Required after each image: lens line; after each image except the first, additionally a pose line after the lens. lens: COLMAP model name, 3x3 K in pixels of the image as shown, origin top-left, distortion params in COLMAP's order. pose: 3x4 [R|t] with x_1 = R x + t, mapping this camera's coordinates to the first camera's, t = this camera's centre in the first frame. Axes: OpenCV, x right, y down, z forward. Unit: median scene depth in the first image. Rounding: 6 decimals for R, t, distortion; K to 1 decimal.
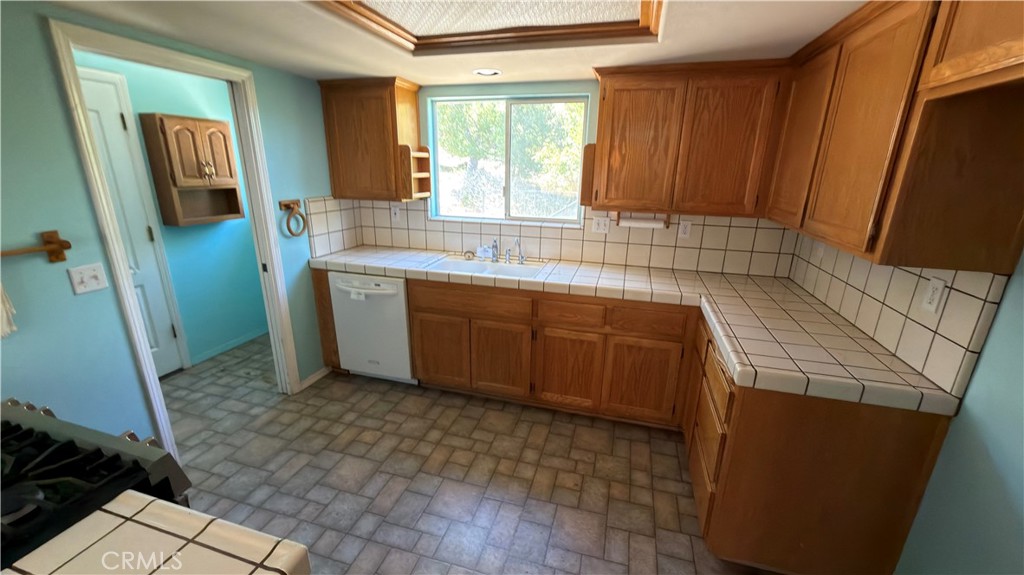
lens RADIAL K [[405.4, 0, 507.1], [0, 405.4, 282.5], [0, 0, 1]] dist [-0.003129, 0.000614]
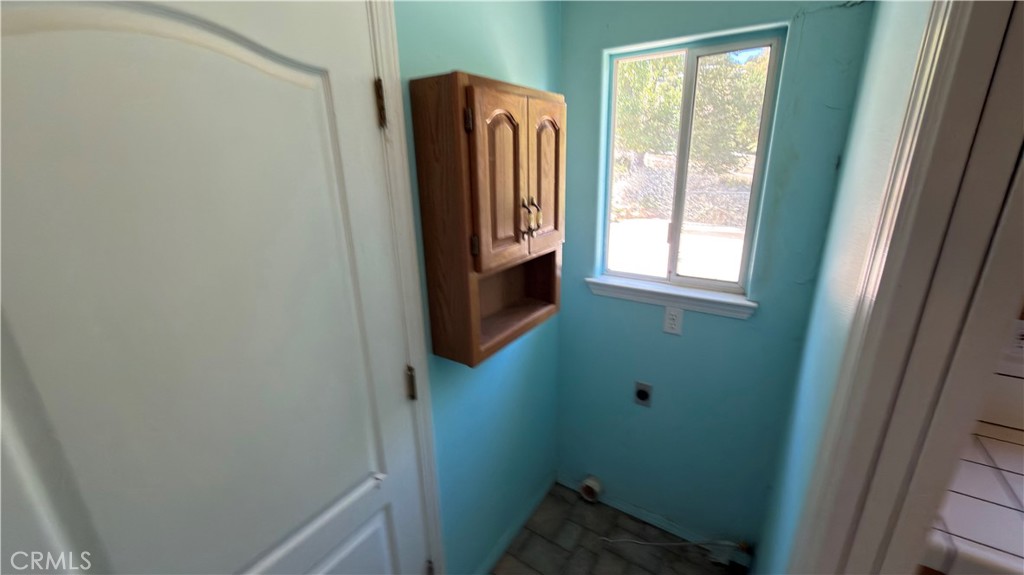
lens RADIAL K [[405.4, 0, 513.9], [0, 405.4, 285.6], [0, 0, 1]] dist [-0.003129, 0.000614]
pose [[0.957388, 0.052512, -0.283992, -0.673952], [-0.046561, 0.998532, 0.027670, -0.235651], [0.285028, -0.013268, 0.958427, 0.642619]]
